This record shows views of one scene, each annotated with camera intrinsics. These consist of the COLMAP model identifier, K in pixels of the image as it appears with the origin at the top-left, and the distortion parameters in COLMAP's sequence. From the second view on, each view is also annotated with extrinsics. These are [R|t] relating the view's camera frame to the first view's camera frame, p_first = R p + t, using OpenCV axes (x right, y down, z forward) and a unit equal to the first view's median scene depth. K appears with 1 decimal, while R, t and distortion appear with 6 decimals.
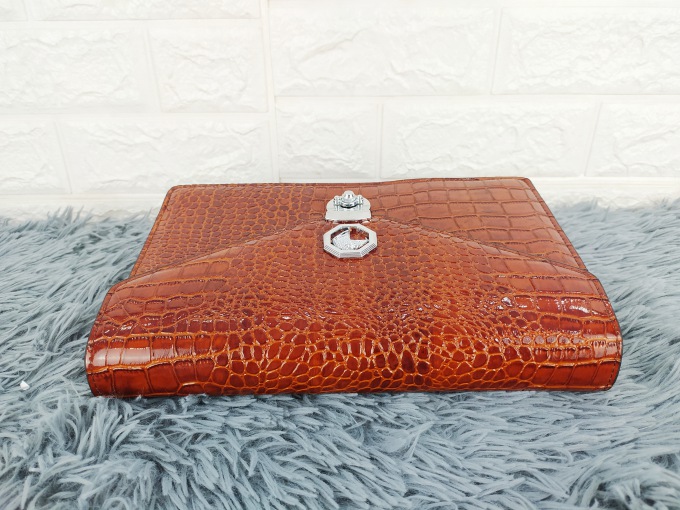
lens RADIAL K [[525.2, 0, 333.5], [0, 525.2, 254.8], [0, 0, 1]] dist [0.025155, -0.053279]
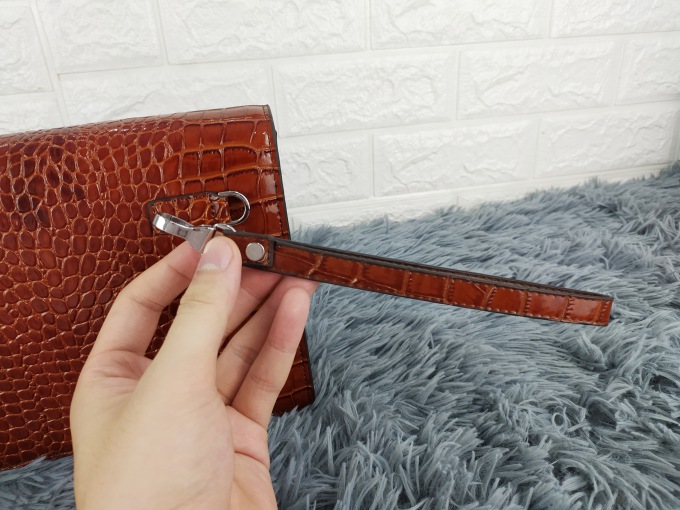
lens RADIAL K [[525.2, 0, 344.1], [0, 525.2, 260.2], [0, 0, 1]] dist [0.025155, -0.053279]
pose [[0.973958, -0.137414, 0.180341, 0.195907], [0.146628, 0.988433, -0.038732, 0.029583], [-0.172933, 0.064166, 0.982841, -0.151701]]
